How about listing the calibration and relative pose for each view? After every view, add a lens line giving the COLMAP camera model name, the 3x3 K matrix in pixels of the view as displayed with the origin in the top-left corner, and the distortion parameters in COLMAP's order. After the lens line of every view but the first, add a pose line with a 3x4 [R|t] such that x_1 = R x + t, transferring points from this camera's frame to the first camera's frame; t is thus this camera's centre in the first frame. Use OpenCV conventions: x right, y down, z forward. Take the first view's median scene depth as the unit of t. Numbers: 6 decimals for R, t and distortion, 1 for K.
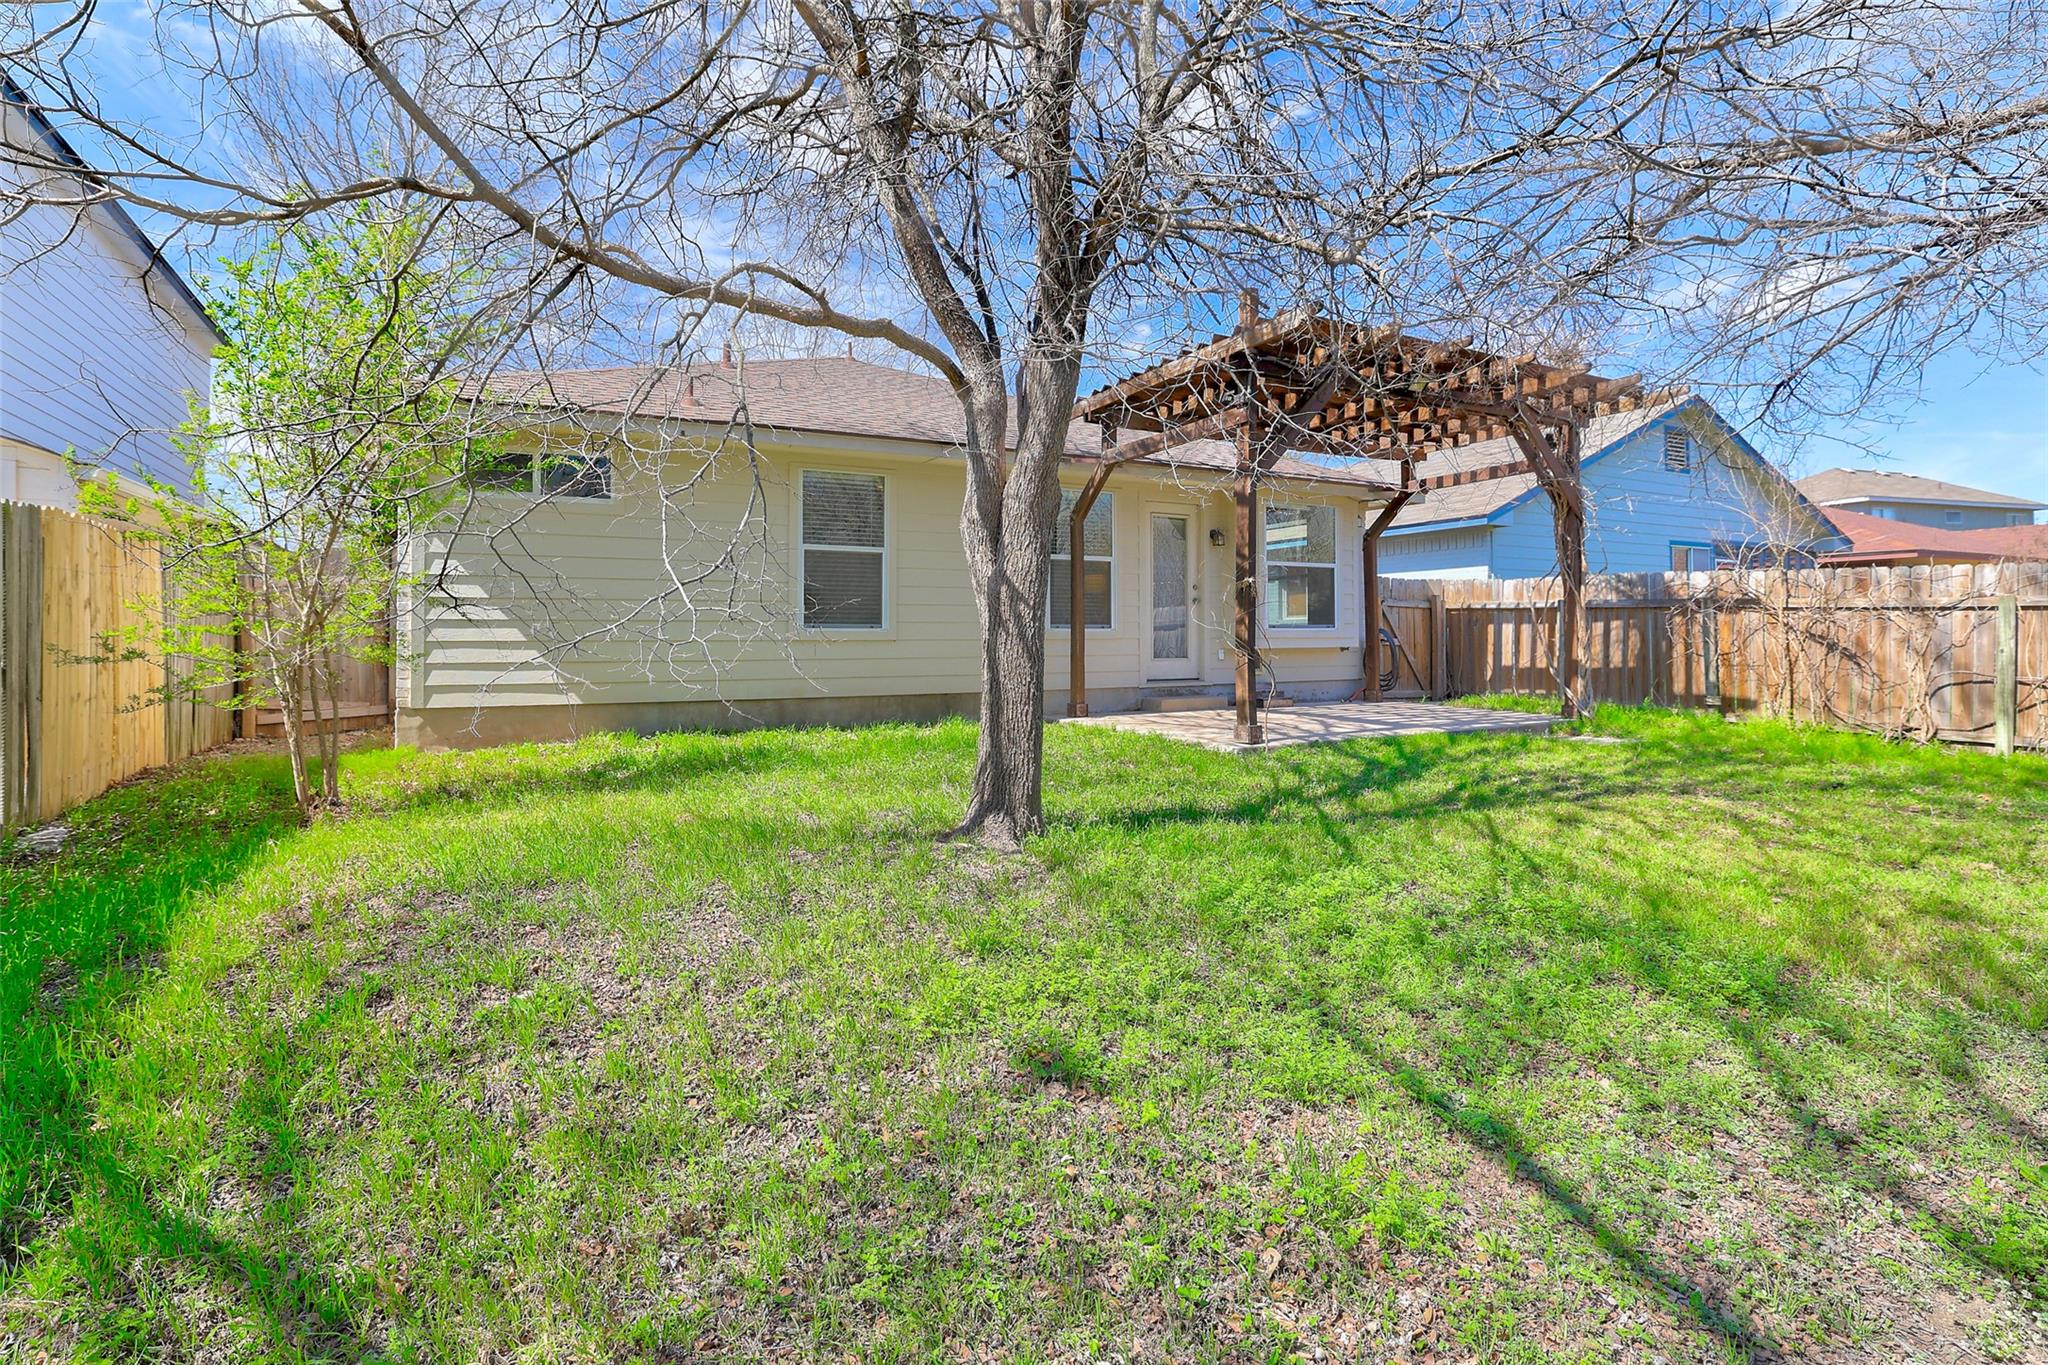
lens RADIAL K [[977.6, 0, 1022.2], [0, 977.6, 635.1], [0, 0, 1]] dist [-0.000824, 0.000096]
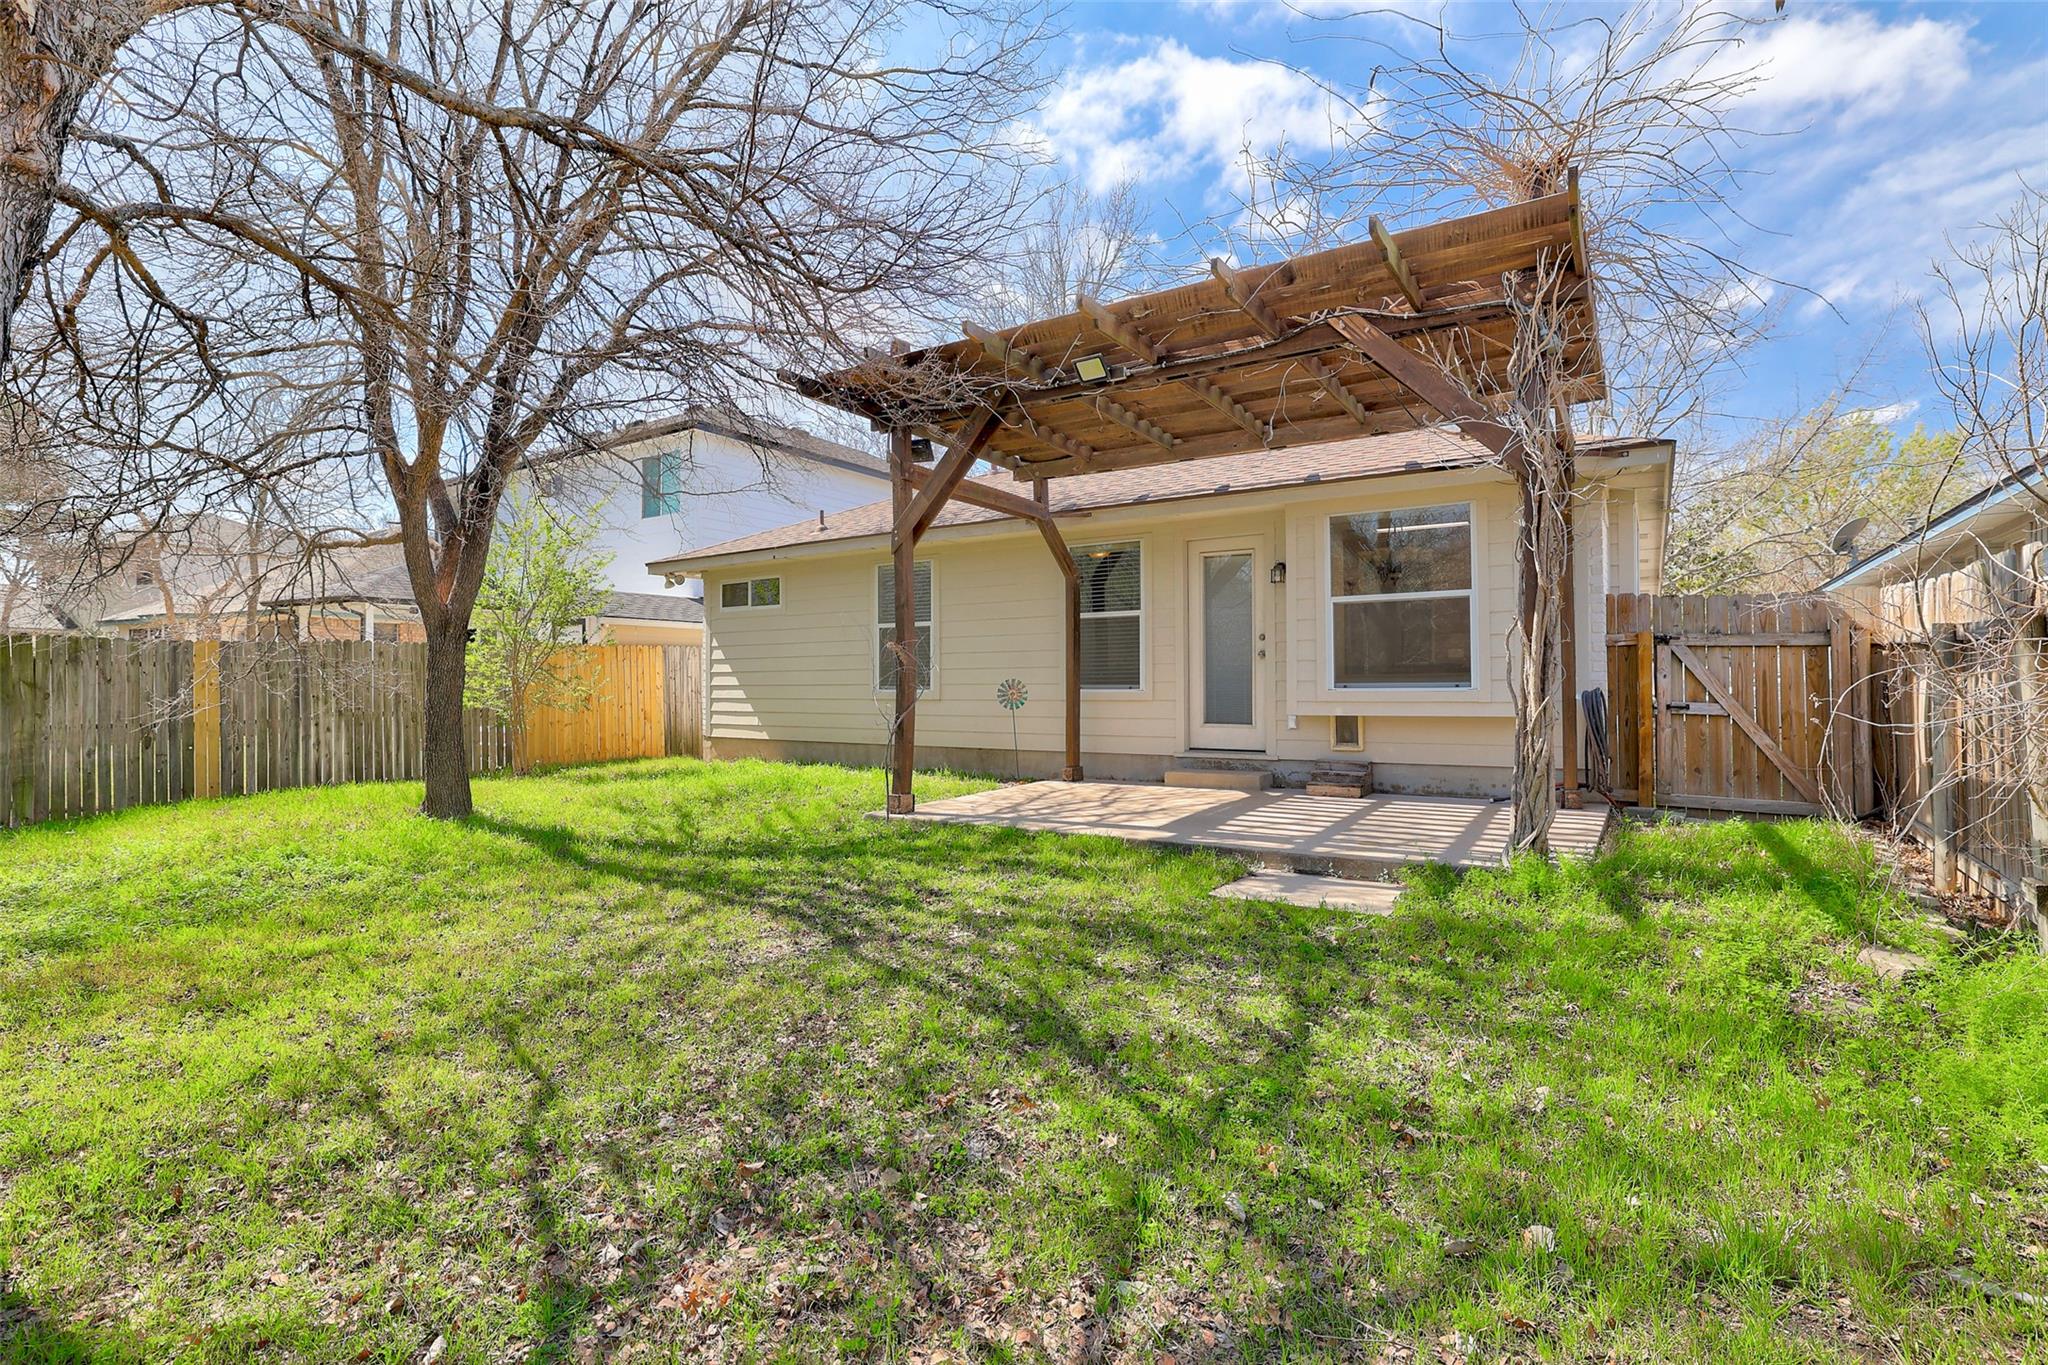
lens RADIAL K [[977.6, 0, 1026.5], [0, 977.6, 687.8], [0, 0, 1]] dist [-0.000824, 0.000096]
pose [[0.473424, 0.000233, -0.880835, 0.840233], [0.002920, 0.999994, 0.001834, -0.009411], [0.880830, -0.003440, 0.473421, 0.476822]]
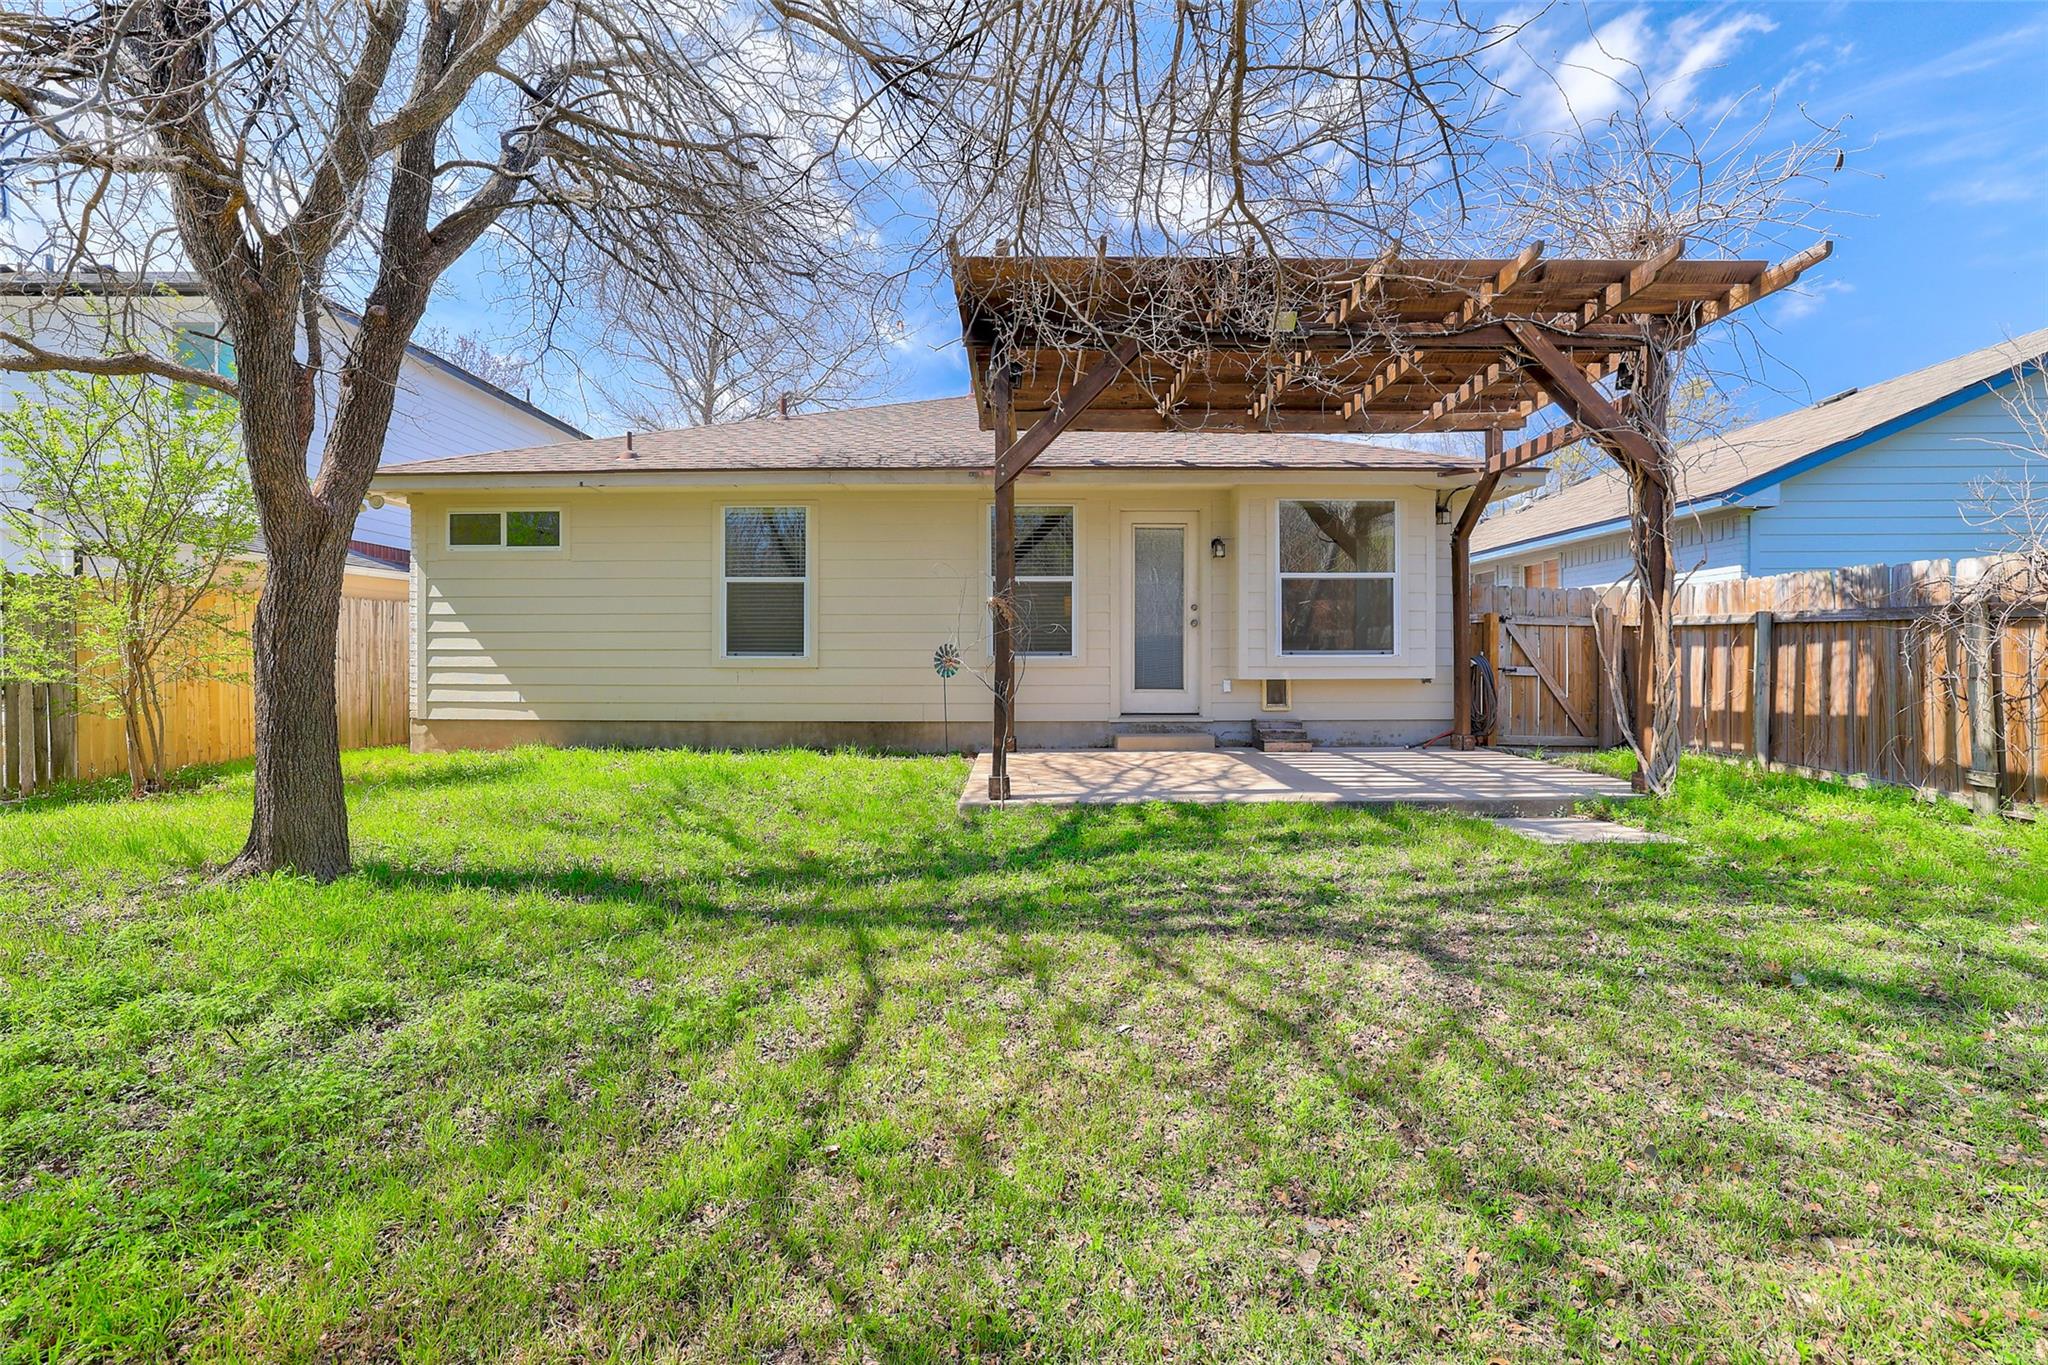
lens RADIAL K [[904.3, 0, 1027.2], [0, 904.3, 670.9], [0, 0, 1]] dist [-0.001798, -0.000039]
pose [[0.873331, 0.008585, -0.487052, 0.462925], [-0.000353, 0.999856, 0.016991, -0.006289], [0.487127, -0.014666, 0.873208, 0.247687]]
